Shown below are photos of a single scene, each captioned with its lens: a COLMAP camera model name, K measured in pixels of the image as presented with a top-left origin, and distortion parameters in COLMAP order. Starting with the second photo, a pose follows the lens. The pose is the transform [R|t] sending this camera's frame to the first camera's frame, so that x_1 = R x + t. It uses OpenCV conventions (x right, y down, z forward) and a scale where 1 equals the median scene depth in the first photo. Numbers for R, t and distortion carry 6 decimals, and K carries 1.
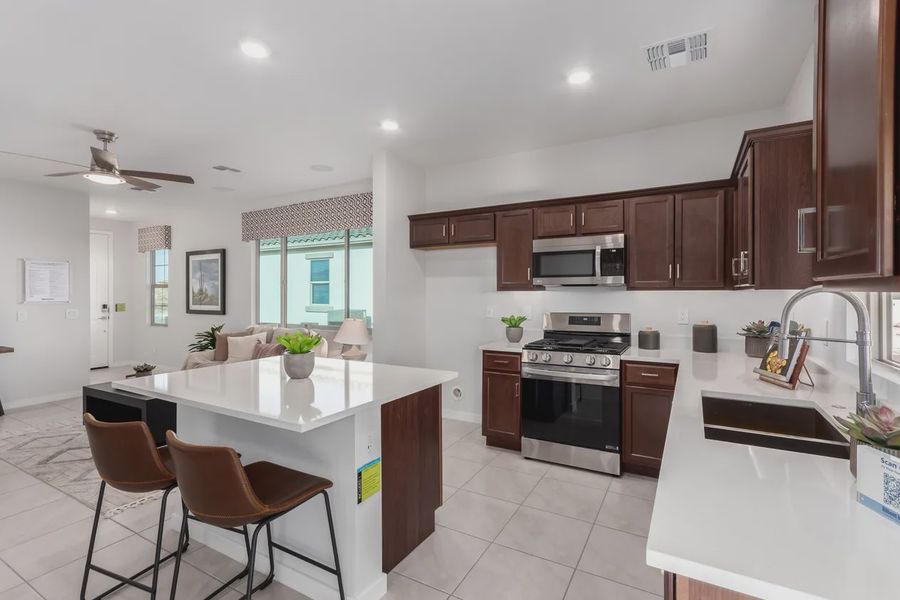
lens RADIAL K [[418.3, 0, 451.8], [0, 418.3, 294.2], [0, 0, 1]] dist [0.004452, -0.000195]
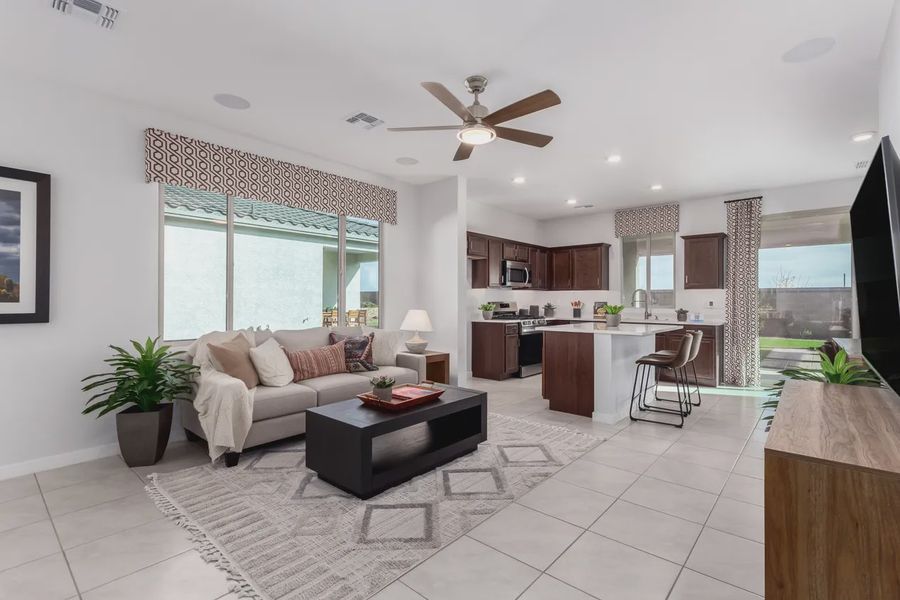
lens RADIAL K [[418.3, 0, 454.9], [0, 418.3, 298.0], [0, 0, 1]] dist [0.004452, -0.000195]
pose [[0.193408, 0.013608, 0.981024, -1.601457], [0.002234, 0.999895, -0.014310, 0.056340], [-0.981116, 0.004960, 0.193357, 0.869103]]
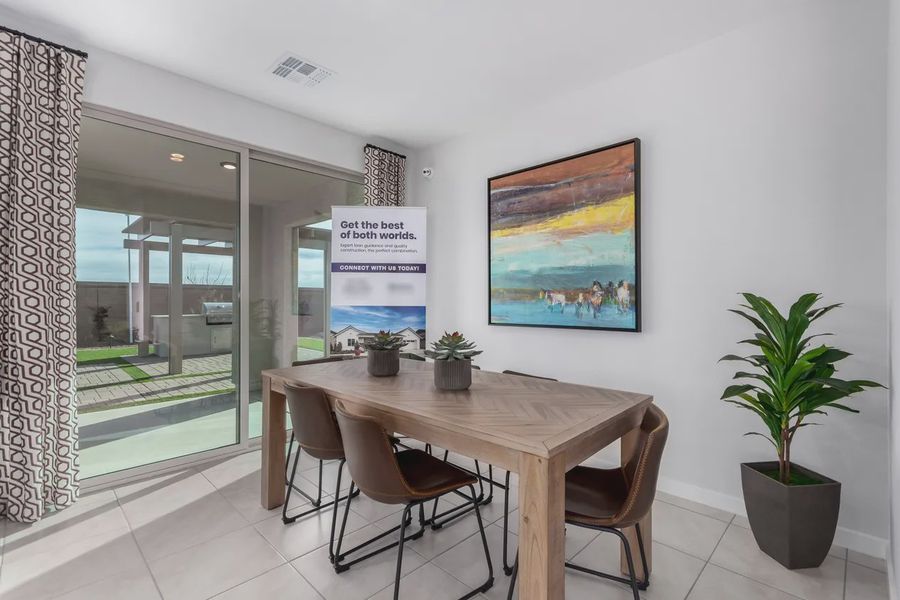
lens RADIAL K [[418.3, 0, 452.1], [0, 418.3, 299.5], [0, 0, 1]] dist [0.004452, -0.000195]
pose [[-0.965575, 0.004005, 0.260095, -0.569199], [0.004757, 0.999986, 0.002262, 0.050918], [-0.260082, 0.003422, -0.965580, 0.536846]]
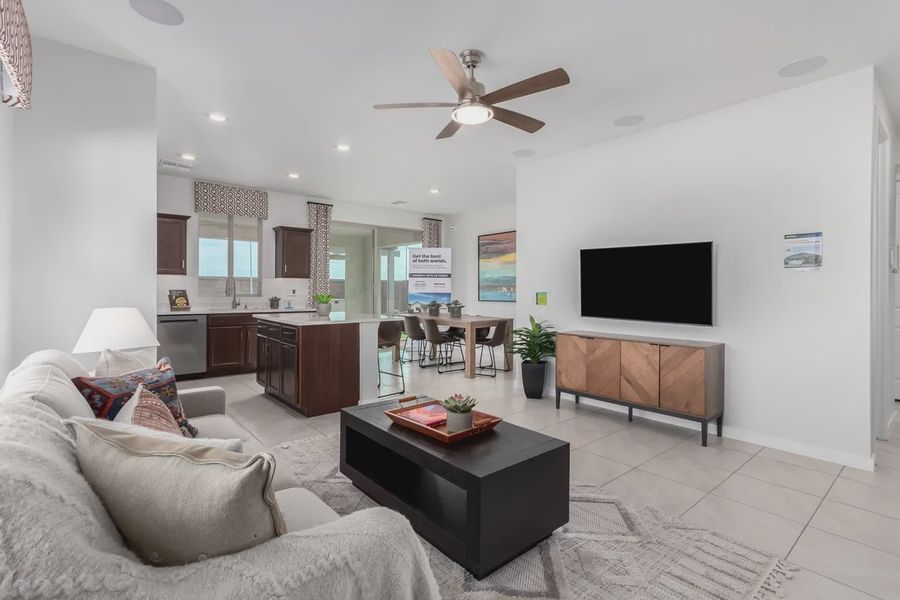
lens RADIAL K [[418.3, 0, 454.8], [0, 418.3, 297.0], [0, 0, 1]] dist [0.004452, -0.000195]
pose [[-0.940120, -0.003345, 0.340829, -1.033315], [0.003774, 0.999788, 0.020222, 0.046242], [-0.340824, 0.020297, -0.939908, 1.687970]]
